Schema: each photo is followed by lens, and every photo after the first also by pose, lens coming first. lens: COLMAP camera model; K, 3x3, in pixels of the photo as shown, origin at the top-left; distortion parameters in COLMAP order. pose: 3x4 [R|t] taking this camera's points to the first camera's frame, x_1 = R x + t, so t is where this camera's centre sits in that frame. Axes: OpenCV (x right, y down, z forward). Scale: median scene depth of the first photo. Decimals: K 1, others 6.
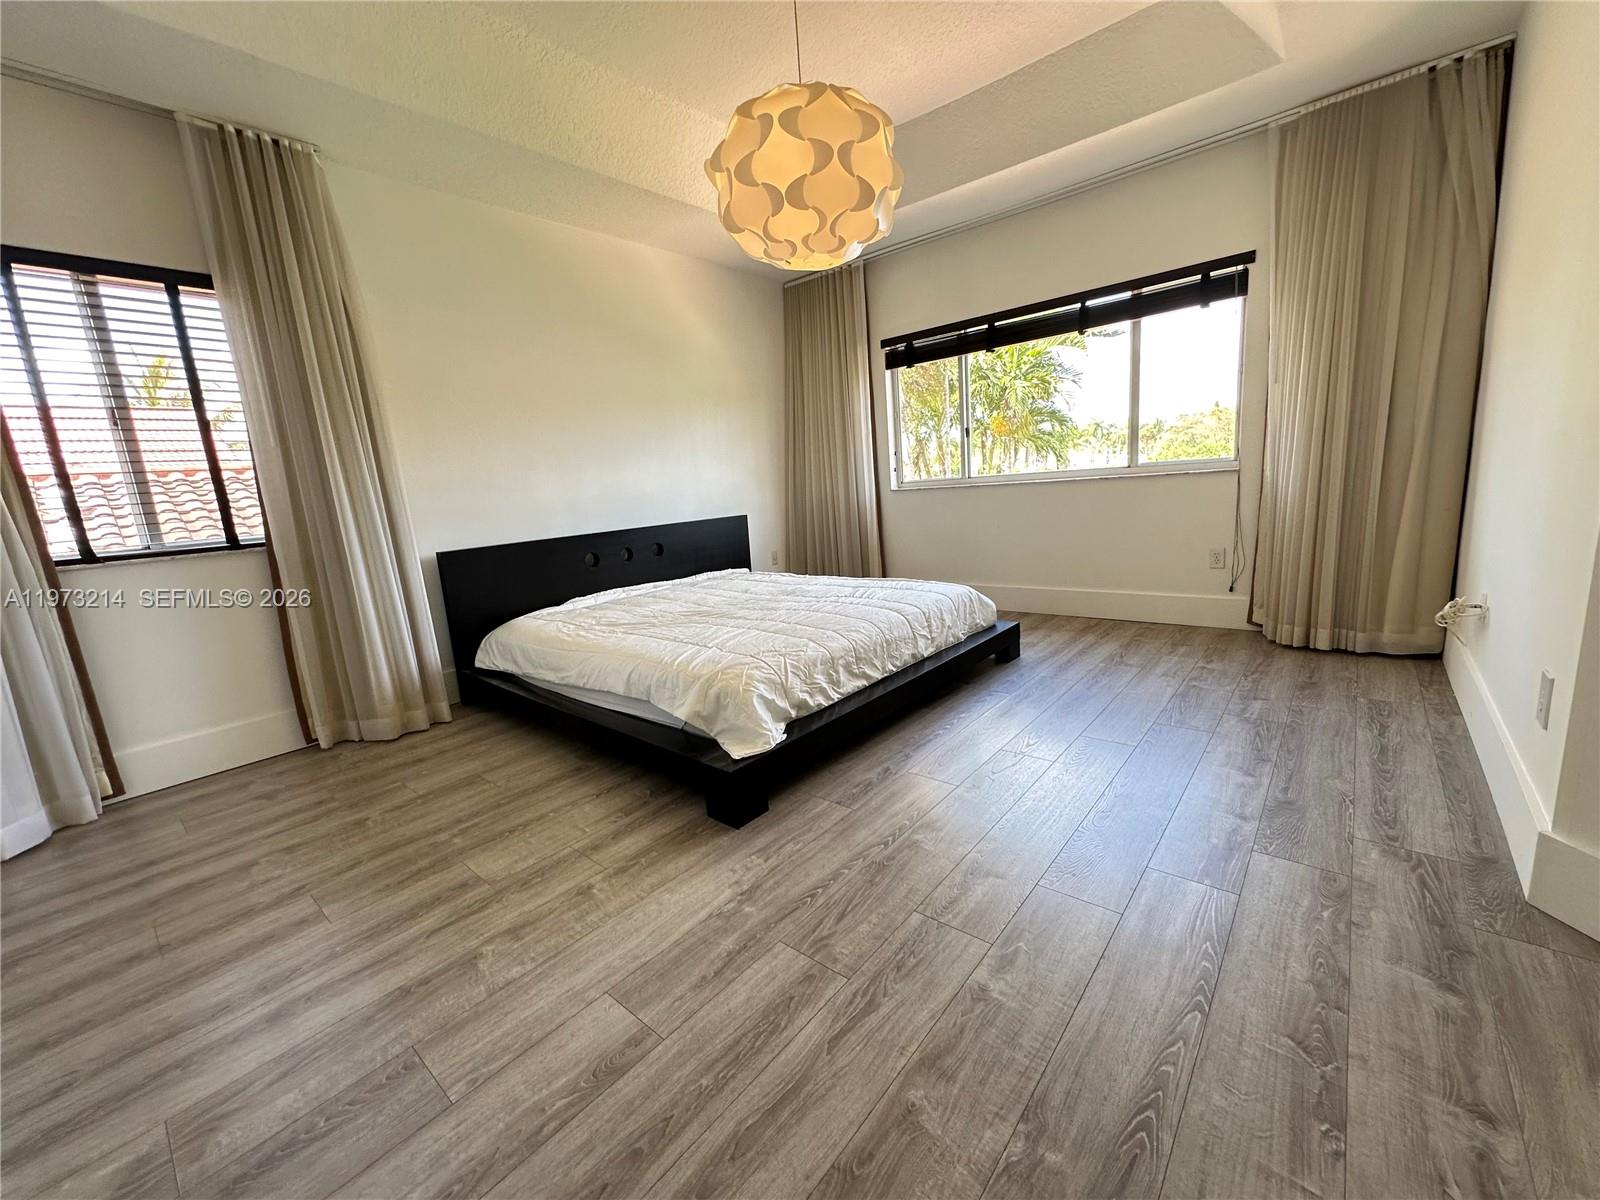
lens RADIAL K [[641.5, 0, 793.5], [0, 641.5, 603.7], [0, 0, 1]] dist [0.001331, -0.000958]
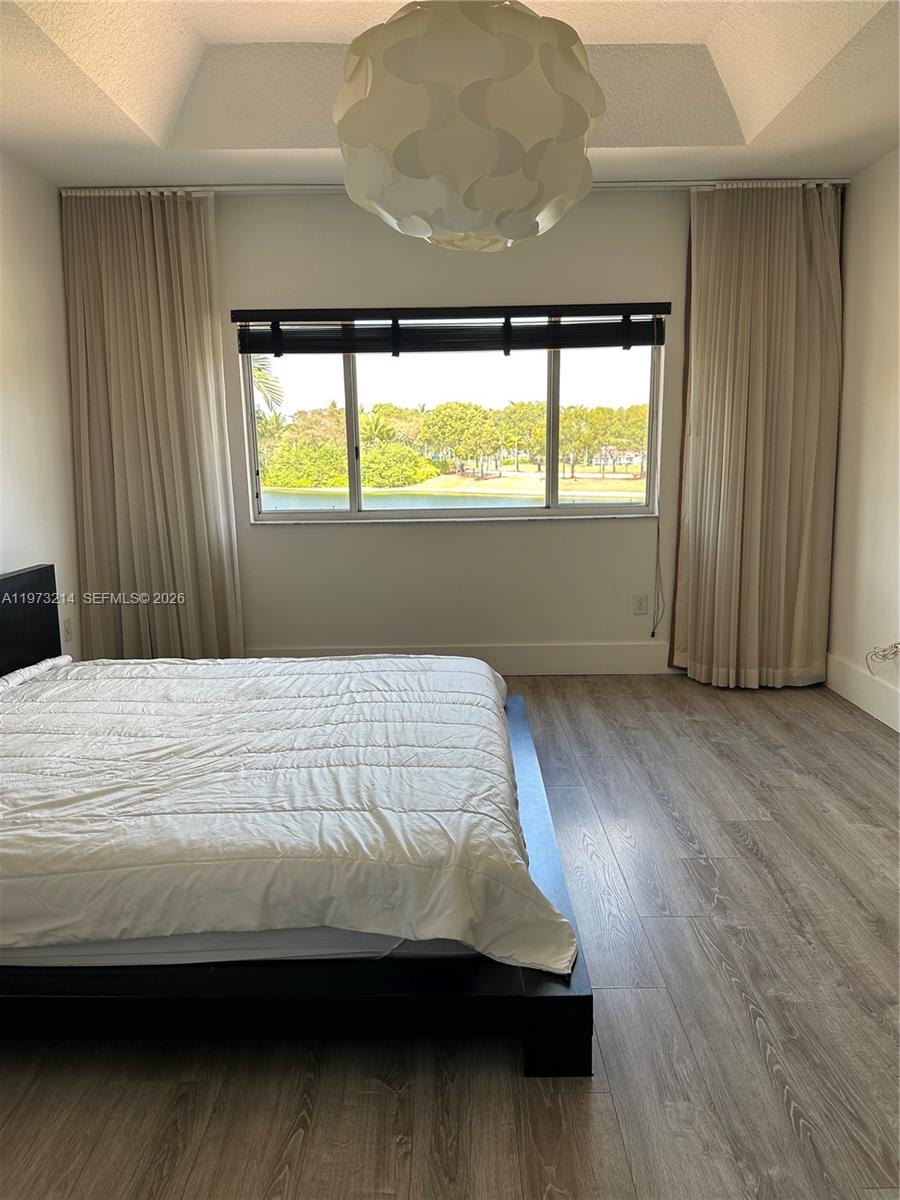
lens RADIAL K [[847.3, 0, 453.5], [0, 847.3, 611.4], [0, 0, 1]] dist [0.028443, -0.017910]
pose [[0.749520, -0.059596, 0.659293, -0.482422], [0.082121, 0.996617, -0.003272, -0.092789], [-0.656868, 0.056594, 0.751879, 0.245684]]
